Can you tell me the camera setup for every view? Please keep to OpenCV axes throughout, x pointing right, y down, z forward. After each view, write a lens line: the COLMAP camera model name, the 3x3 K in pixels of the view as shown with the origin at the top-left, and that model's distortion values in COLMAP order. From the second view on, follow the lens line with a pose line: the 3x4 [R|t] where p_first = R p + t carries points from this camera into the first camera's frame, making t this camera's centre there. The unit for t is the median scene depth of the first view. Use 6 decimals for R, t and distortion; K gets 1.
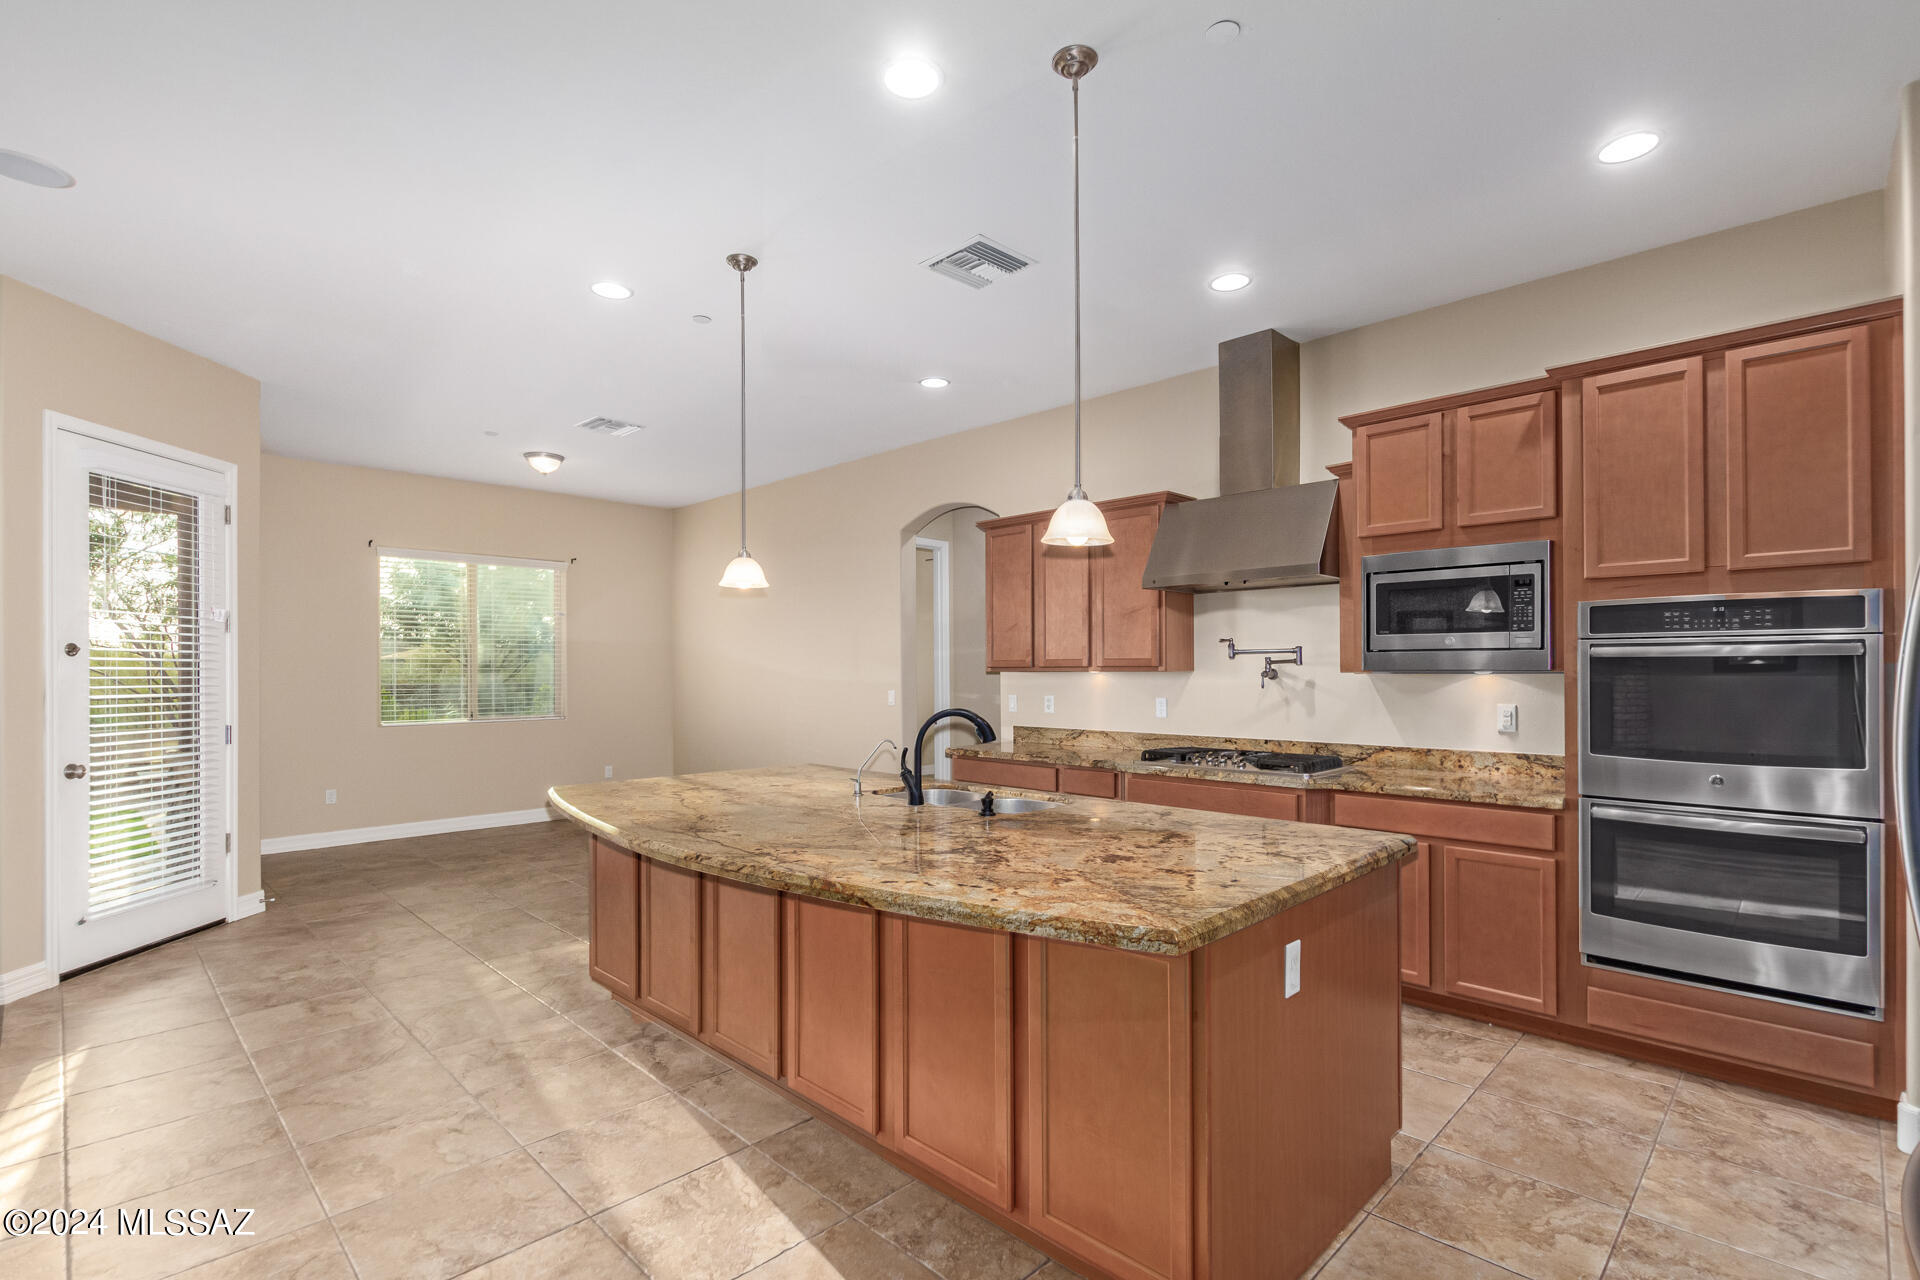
lens RADIAL K [[883.4, 0, 961.9], [0, 883.4, 662.2], [0, 0, 1]] dist [0.009533, -0.004466]
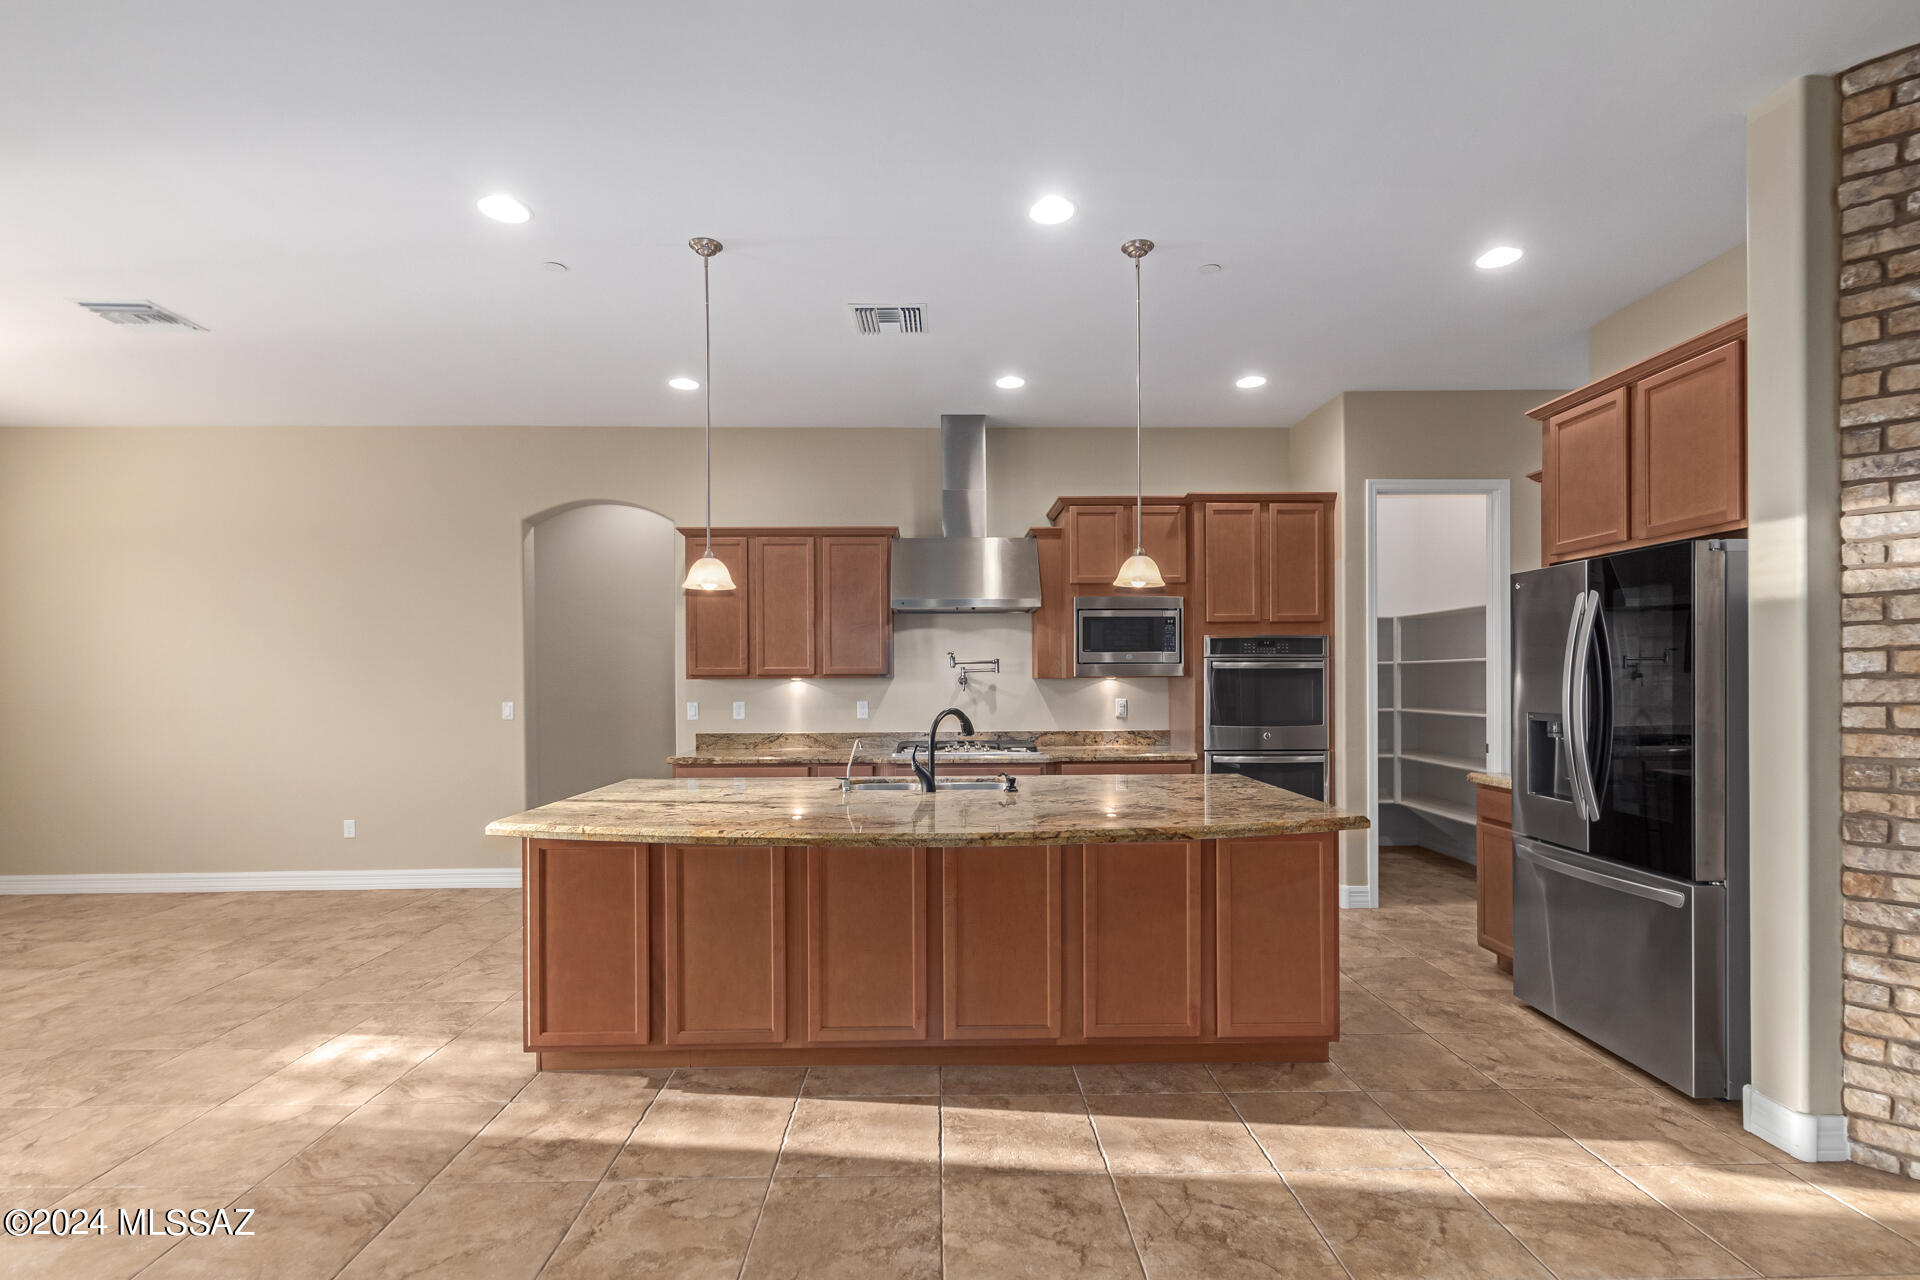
lens RADIAL K [[883.4, 0, 952.6], [0, 883.4, 680.0], [0, 0, 1]] dist [0.009533, -0.004466]
pose [[0.701215, -0.001926, 0.712947, -0.682590], [-0.002984, 0.999980, 0.005637, 0.006658], [-0.712944, -0.006080, 0.701195, 0.134506]]
